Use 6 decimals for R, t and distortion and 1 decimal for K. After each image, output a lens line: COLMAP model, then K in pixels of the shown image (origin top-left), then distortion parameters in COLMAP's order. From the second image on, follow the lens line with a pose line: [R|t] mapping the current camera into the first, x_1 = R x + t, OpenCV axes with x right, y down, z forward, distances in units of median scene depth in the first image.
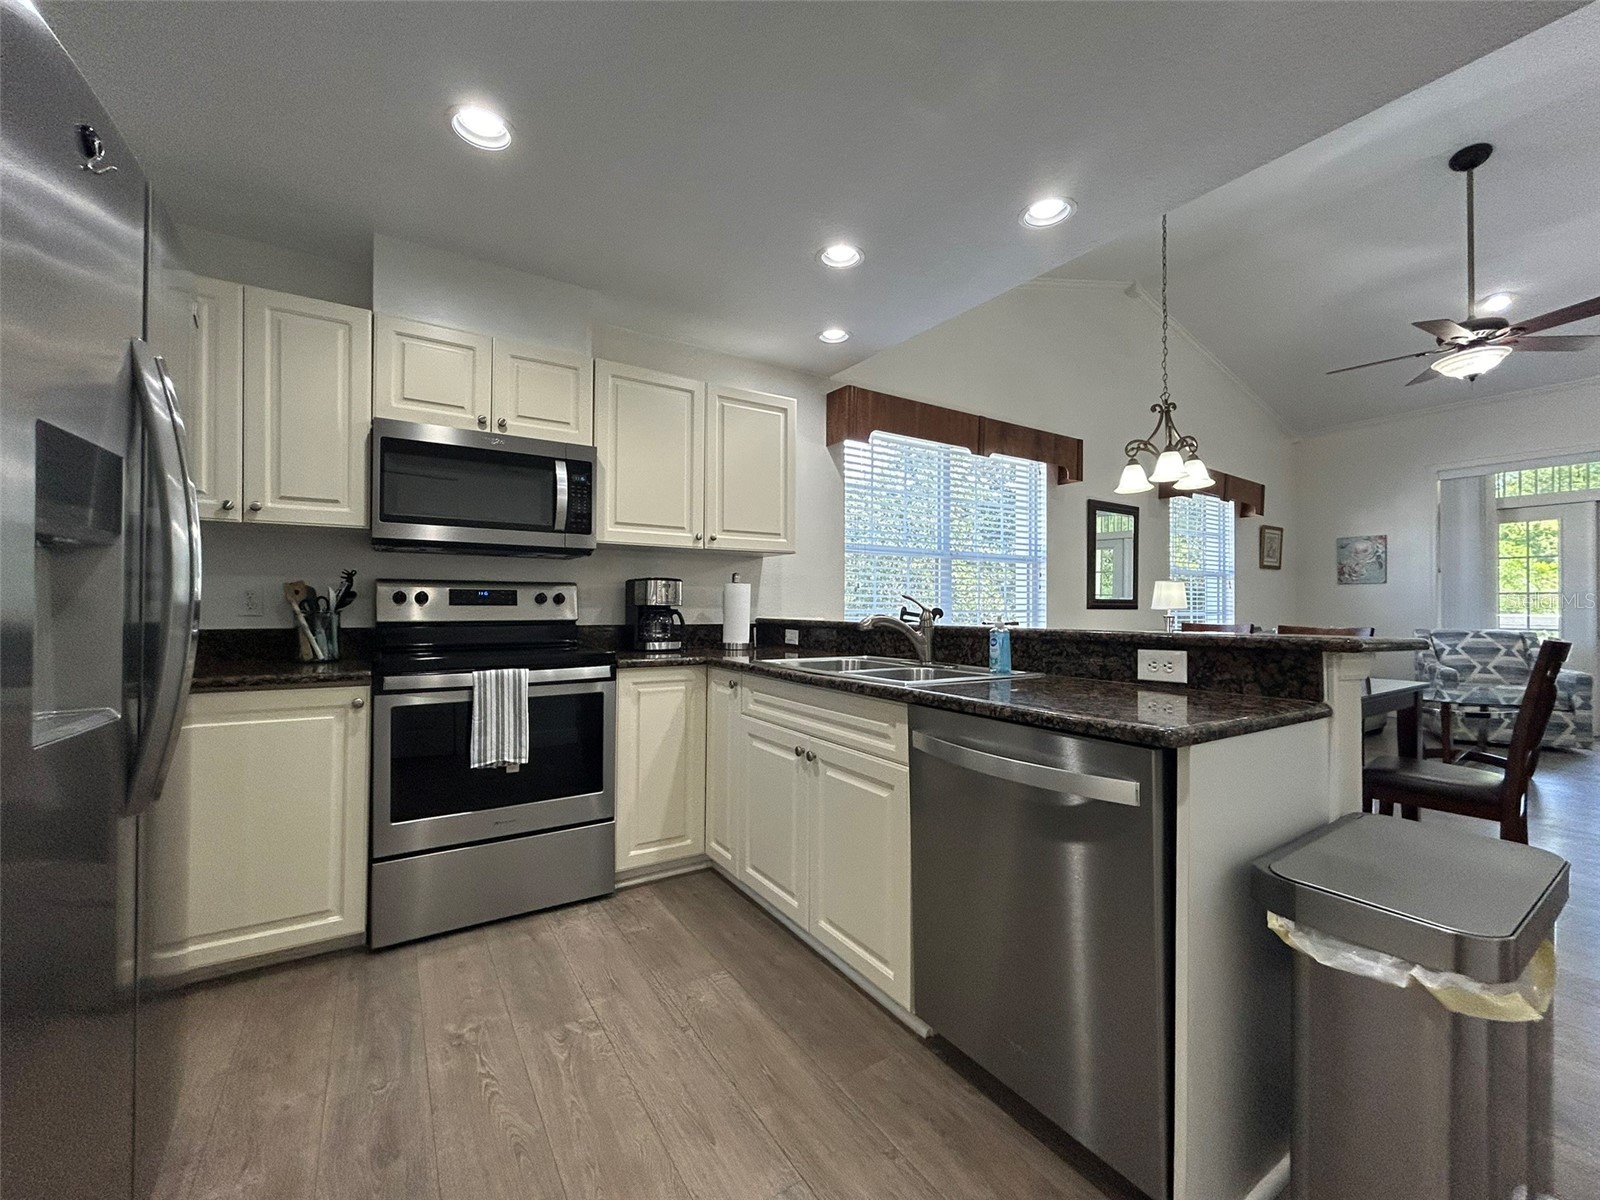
lens RADIAL K [[644.2, 0, 797.3], [0, 644.2, 599.9], [0, 0, 1]] dist [-0.000283, -0.000617]
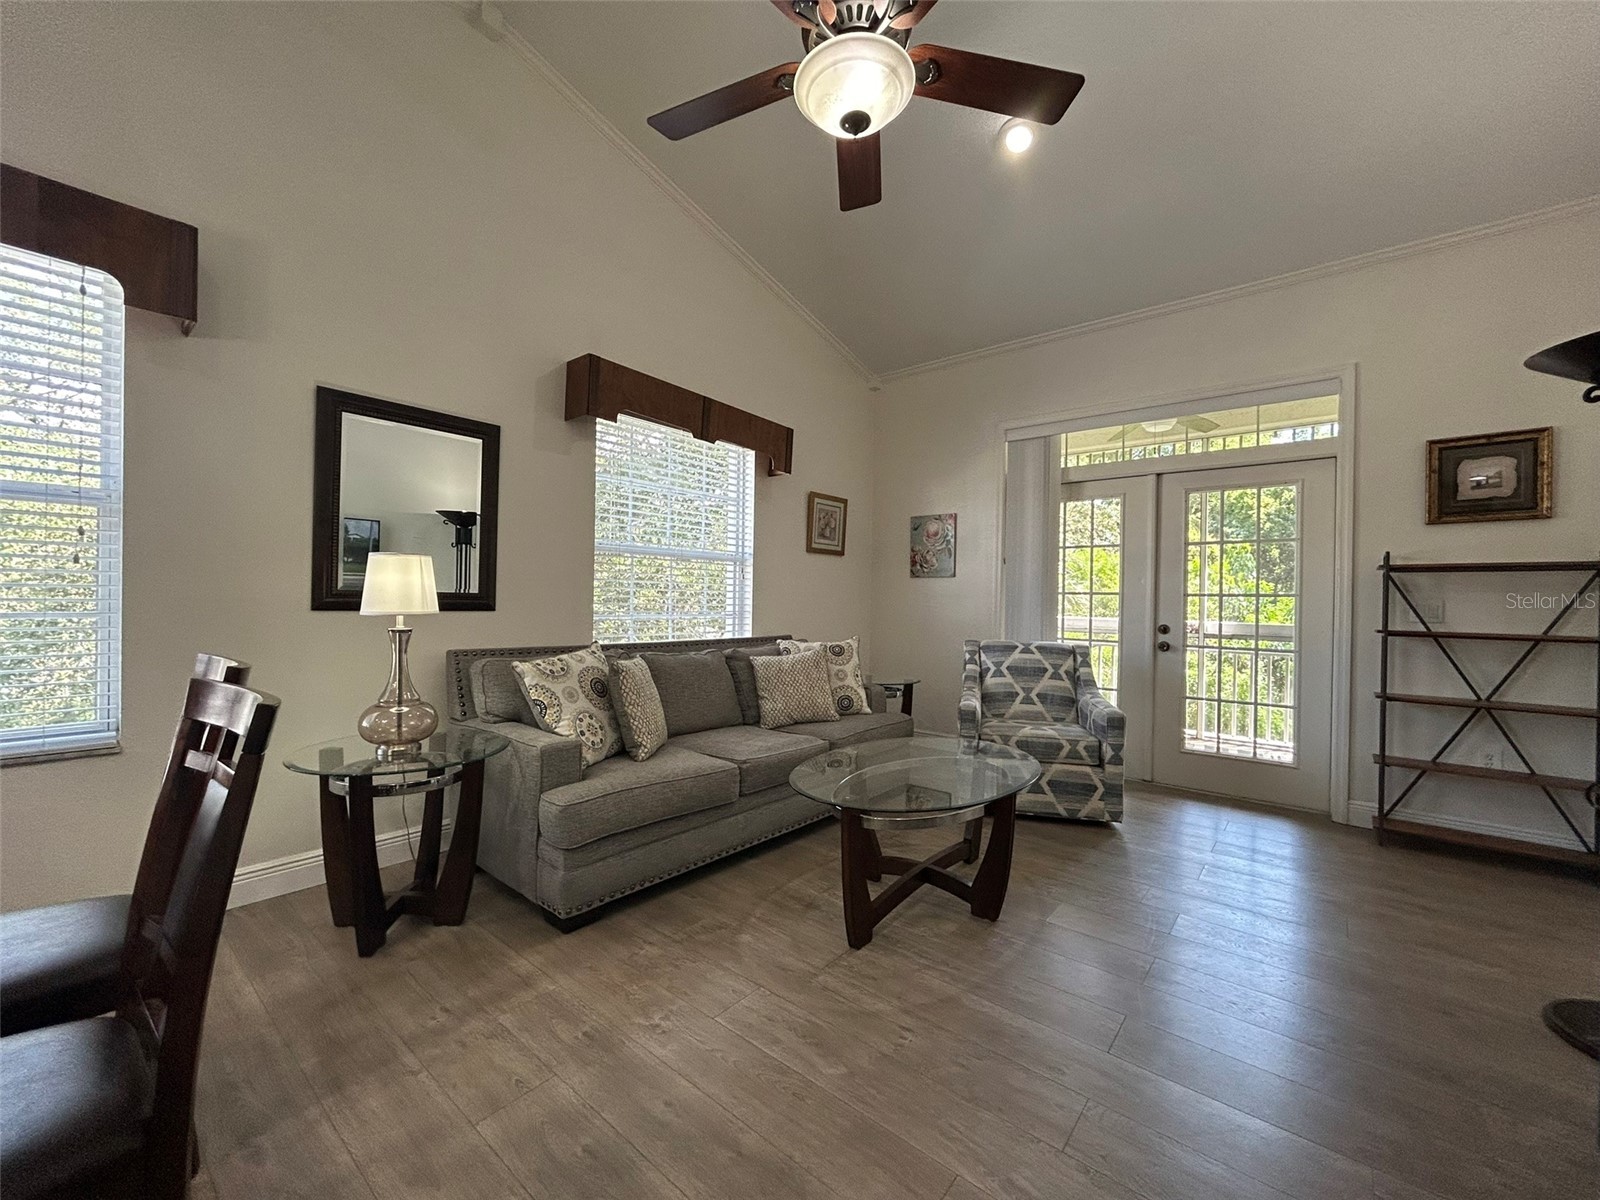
lens RADIAL K [[644.2, 0, 797.3], [0, 644.2, 599.9], [0, 0, 1]] dist [-0.000283, -0.000617]
pose [[0.954799, 0.013501, 0.296947, 1.049748], [-0.017693, 0.999778, 0.011436, -0.009190], [-0.296726, -0.016173, 0.954826, 0.676557]]
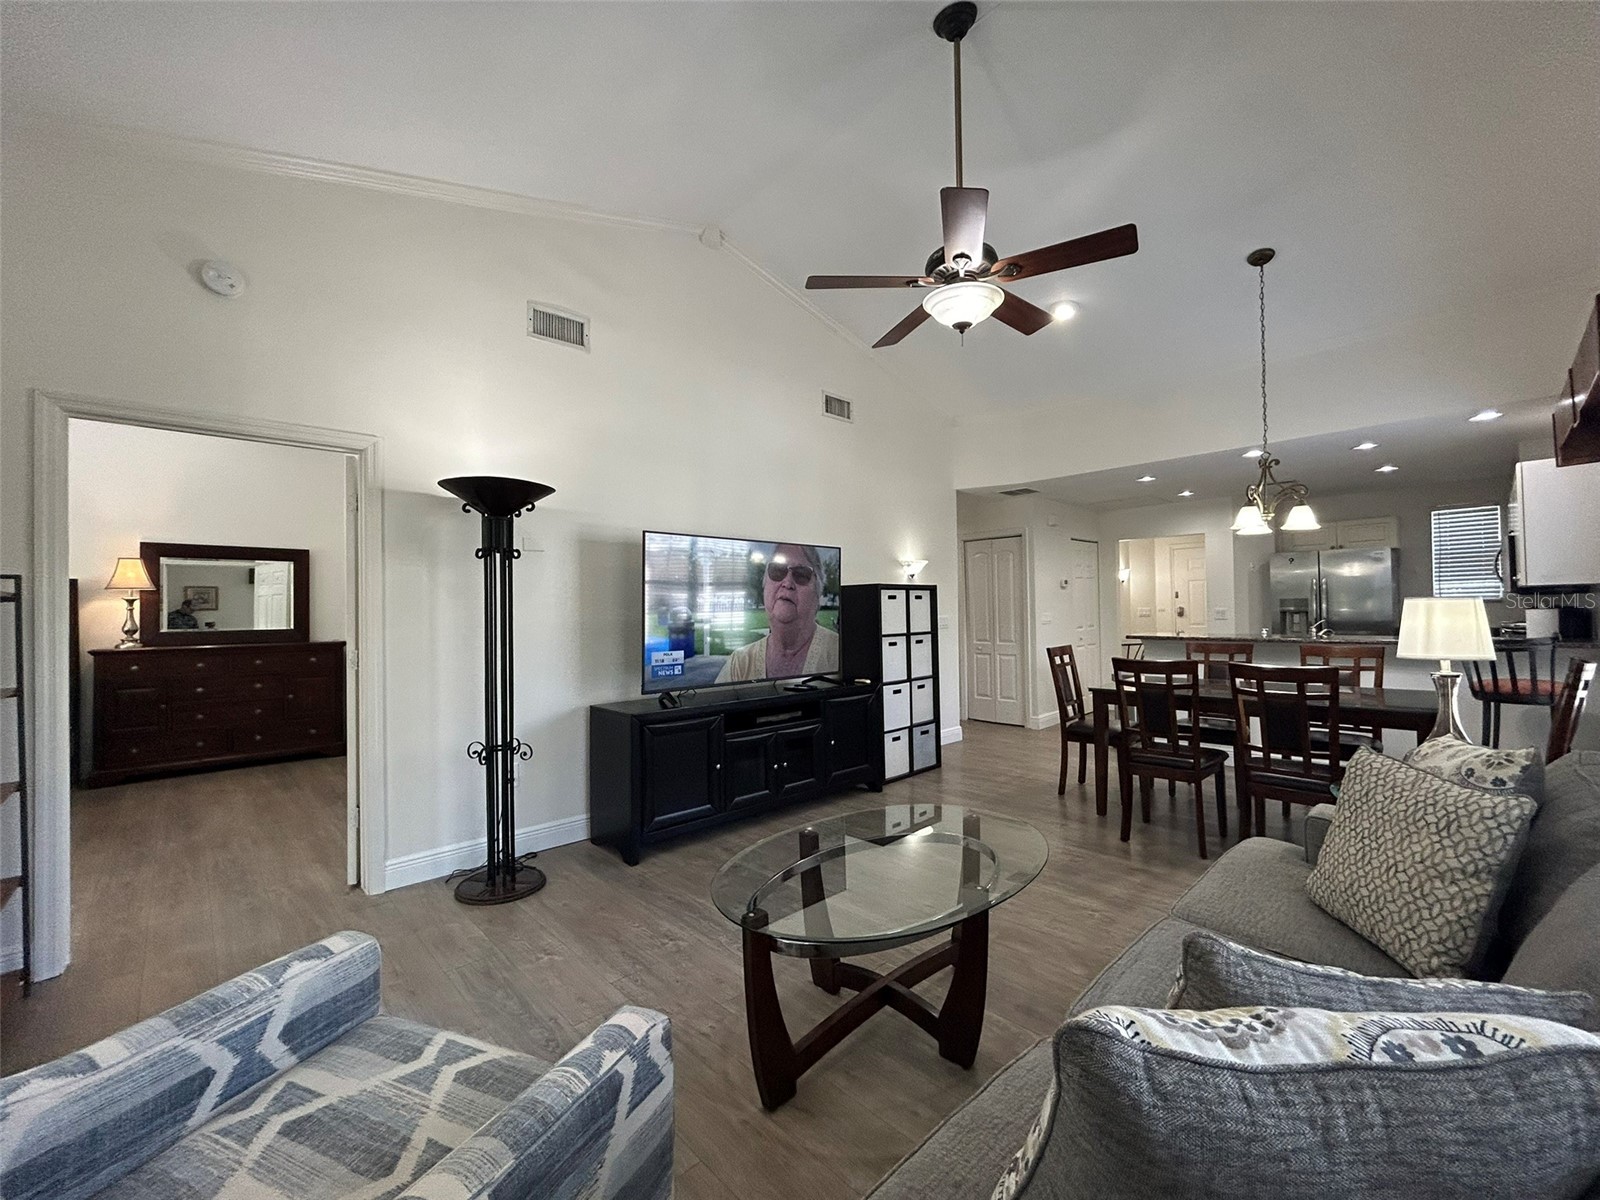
lens RADIAL K [[644.2, 0, 797.3], [0, 644.2, 599.9], [0, 0, 1]] dist [-0.000283, -0.000617]
pose [[-0.983483, 0.009541, -0.180749, 1.636917], [0.014371, 0.999573, -0.025435, -0.032706], [0.180429, -0.027612, -0.983200, 1.997834]]
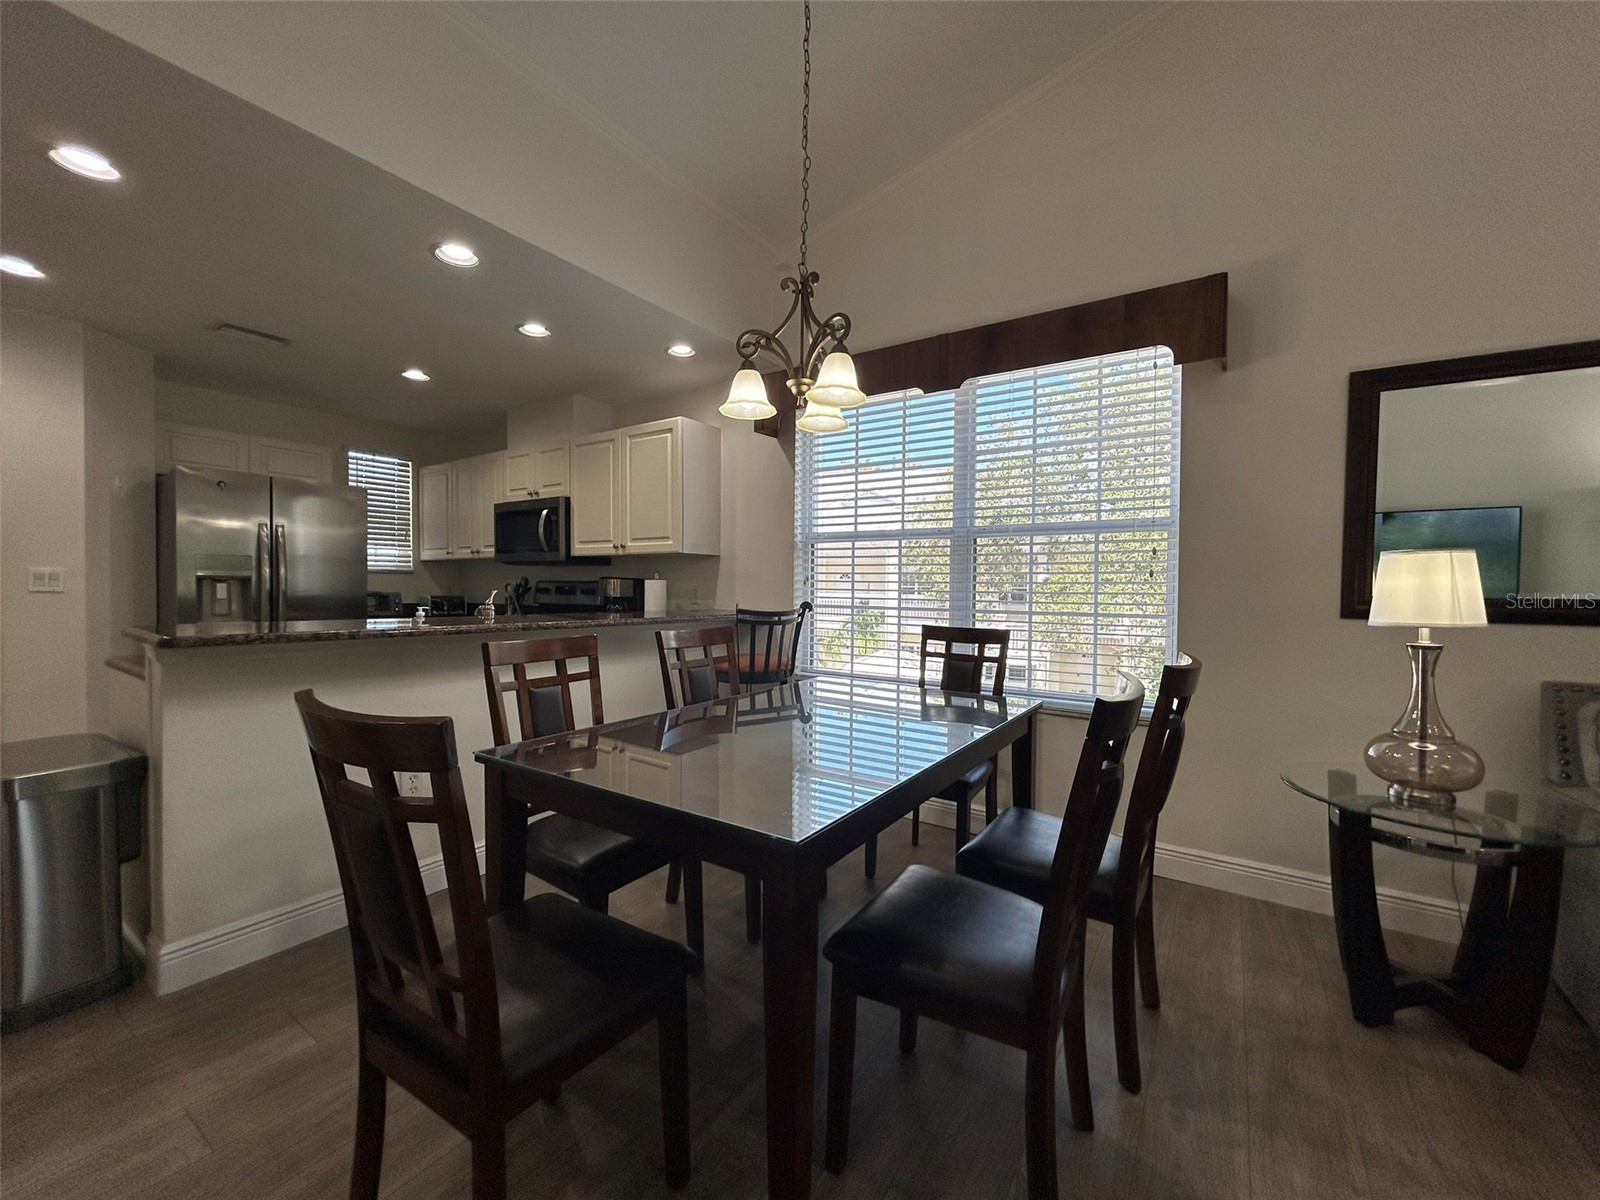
lens RADIAL K [[644.2, 0, 797.3], [0, 644.2, 599.9], [0, 0, 1]] dist [-0.000283, -0.000617]
pose [[0.393085, 0.019520, -0.919295, 1.143102], [-0.000499, 0.999779, 0.021016, -0.012614], [0.919502, -0.007802, 0.393008, 0.752120]]
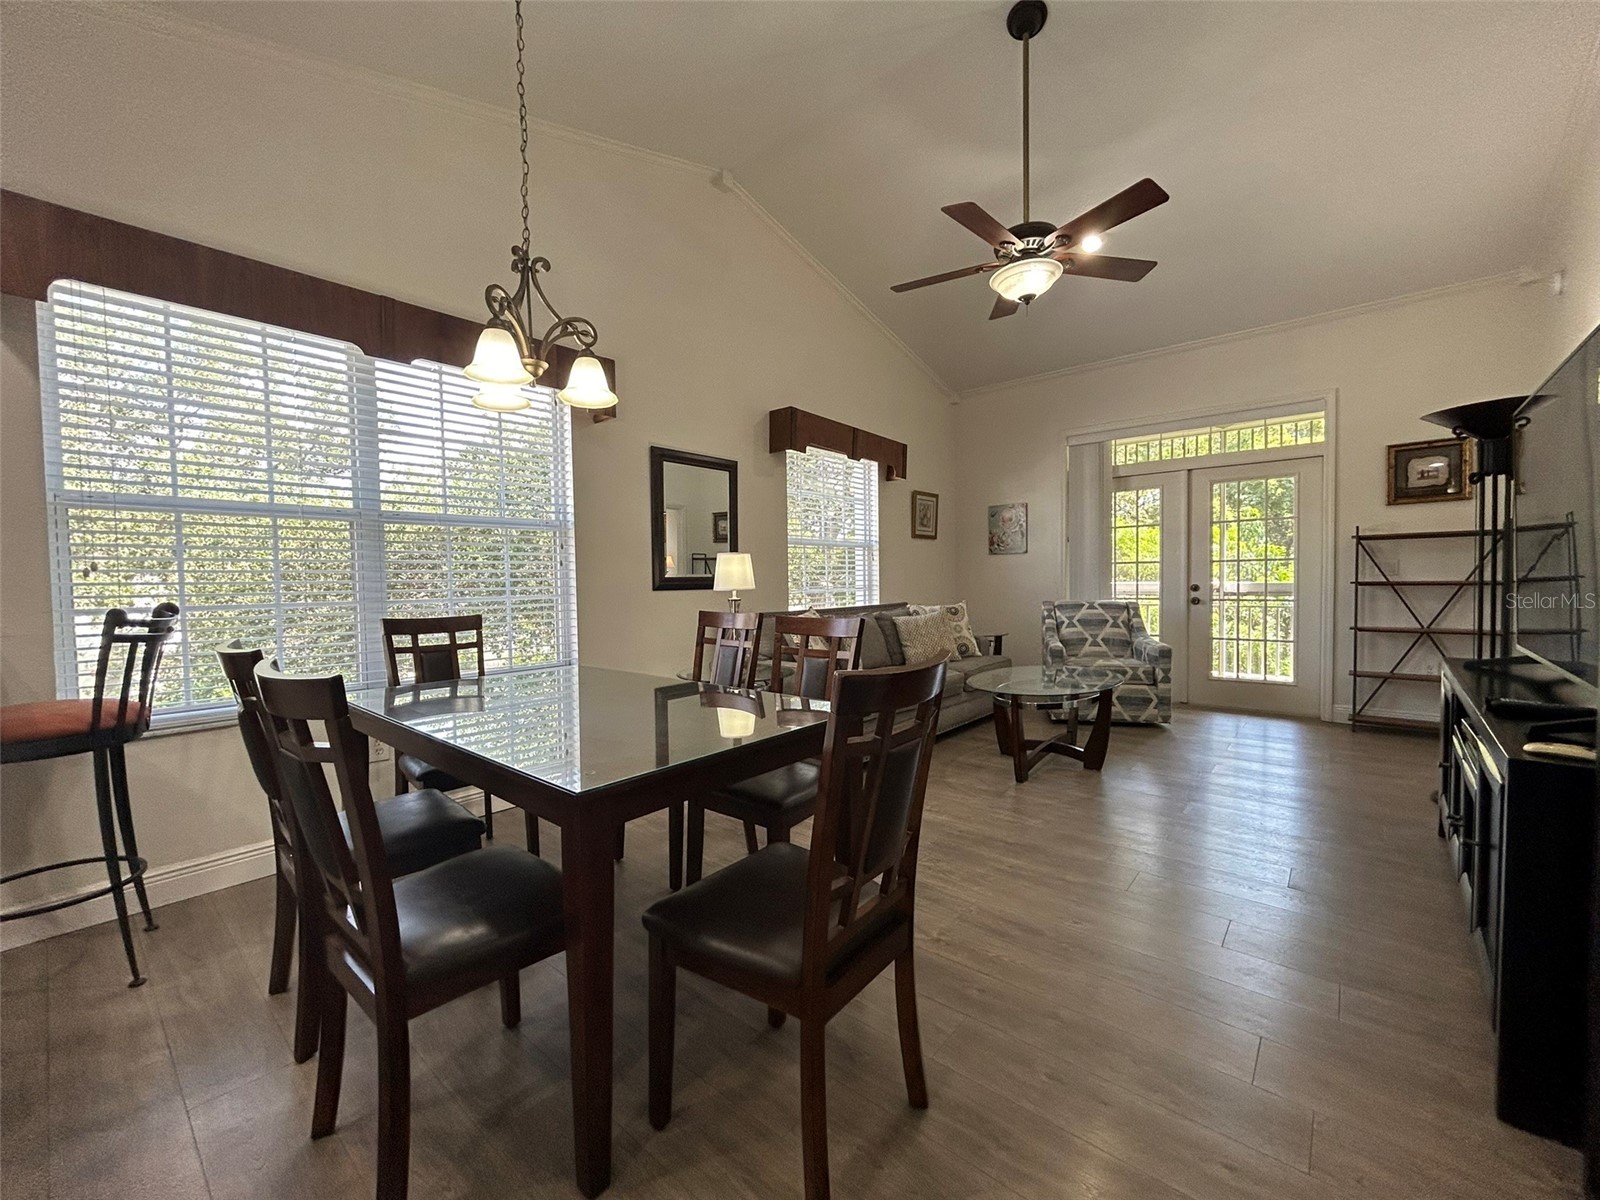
lens RADIAL K [[644.2, 0, 797.3], [0, 644.2, 599.9], [0, 0, 1]] dist [-0.000283, -0.000617]
pose [[0.959025, -0.028198, 0.281916, 0.635420], [0.016163, 0.998860, 0.044925, -0.010335], [-0.282861, -0.038528, 0.958387, 0.346008]]
